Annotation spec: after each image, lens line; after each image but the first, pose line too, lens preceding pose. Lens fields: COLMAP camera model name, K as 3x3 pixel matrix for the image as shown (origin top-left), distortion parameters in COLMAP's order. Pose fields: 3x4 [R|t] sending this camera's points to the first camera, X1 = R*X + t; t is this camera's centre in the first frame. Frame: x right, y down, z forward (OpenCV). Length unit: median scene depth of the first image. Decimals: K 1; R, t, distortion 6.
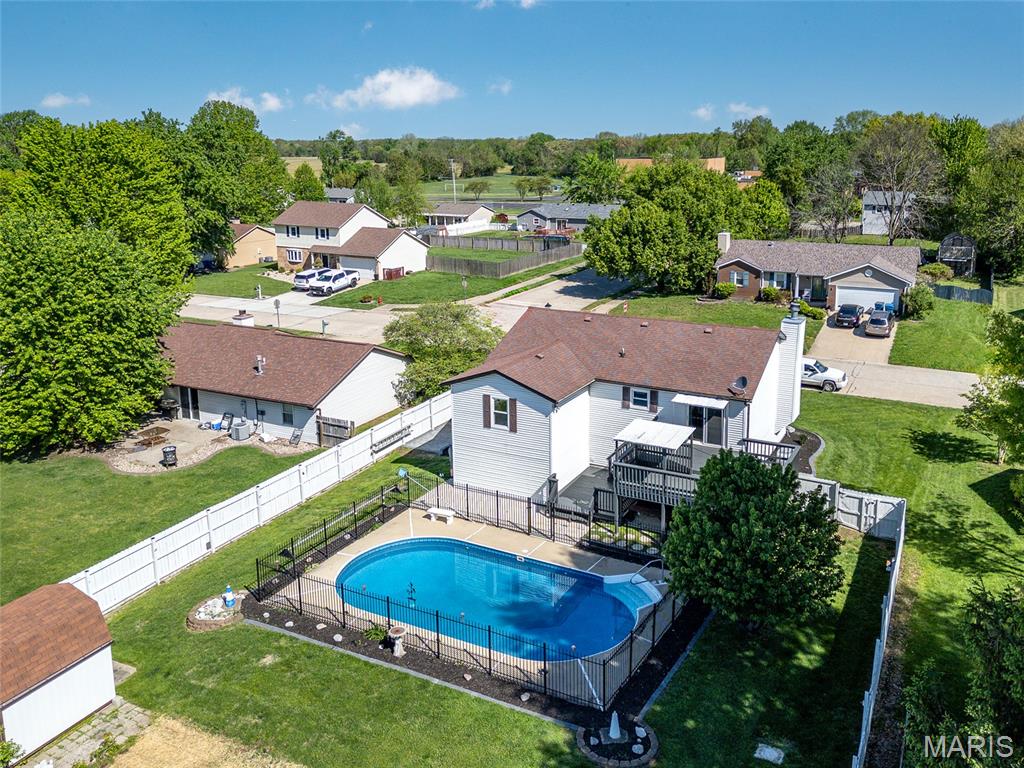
lens RADIAL K [[838.7, 0, 580.9], [0, 838.7, 327.3], [0, 0, 1]] dist [0.159006, -0.185384]
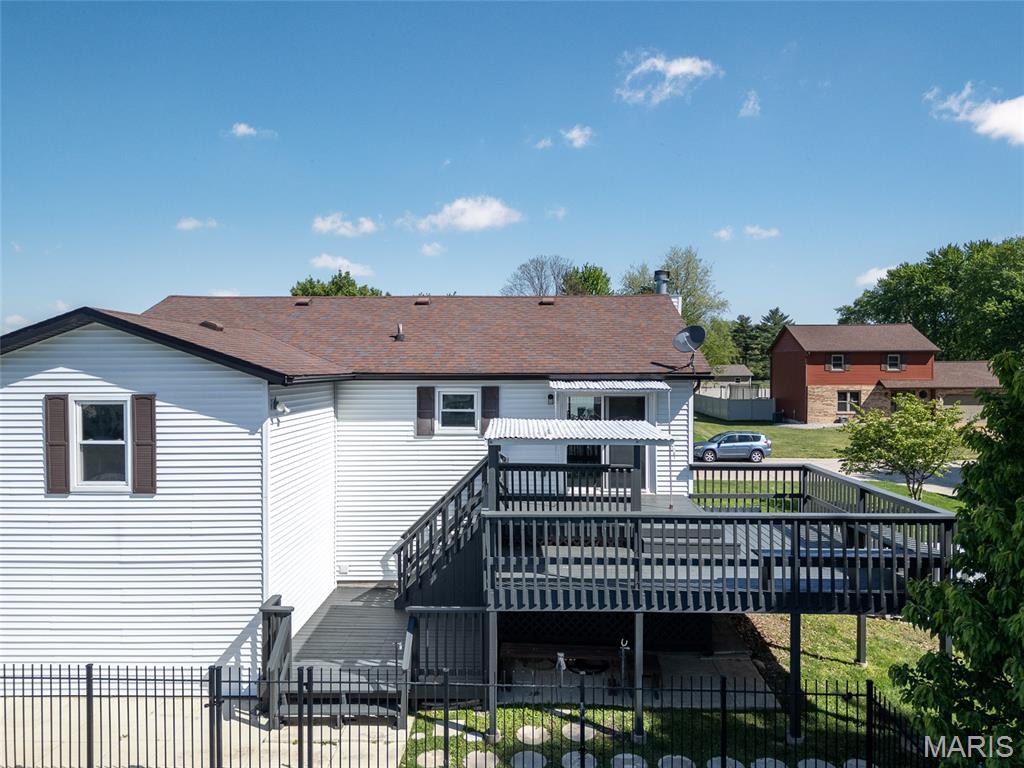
lens RADIAL K [[716.6, 0, 512.0], [0, 716.6, 384.0], [0, 0, 1]] dist [0.061761, -0.044016]
pose [[0.911043, -0.010871, 0.412167, -0.063684], [0.091673, 0.979971, -0.176785, 0.144084], [-0.401990, 0.198843, 0.893793, 0.644070]]
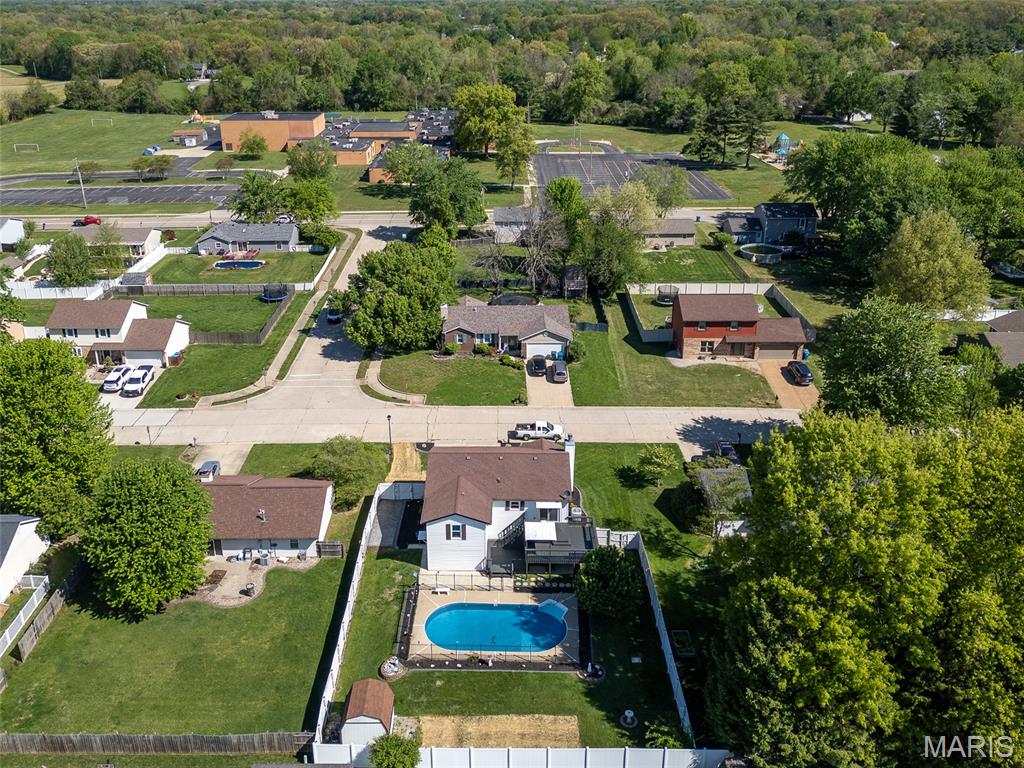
lens RADIAL K [[891.7, 0, 485.1], [0, 891.7, 309.2], [0, 0, 1]] dist [0.101799, -0.133106]
pose [[0.910926, -0.150066, 0.384311, -0.746816], [0.096977, 0.983286, 0.154091, -0.711585], [-0.401011, -0.103096, 0.910253, -0.862536]]
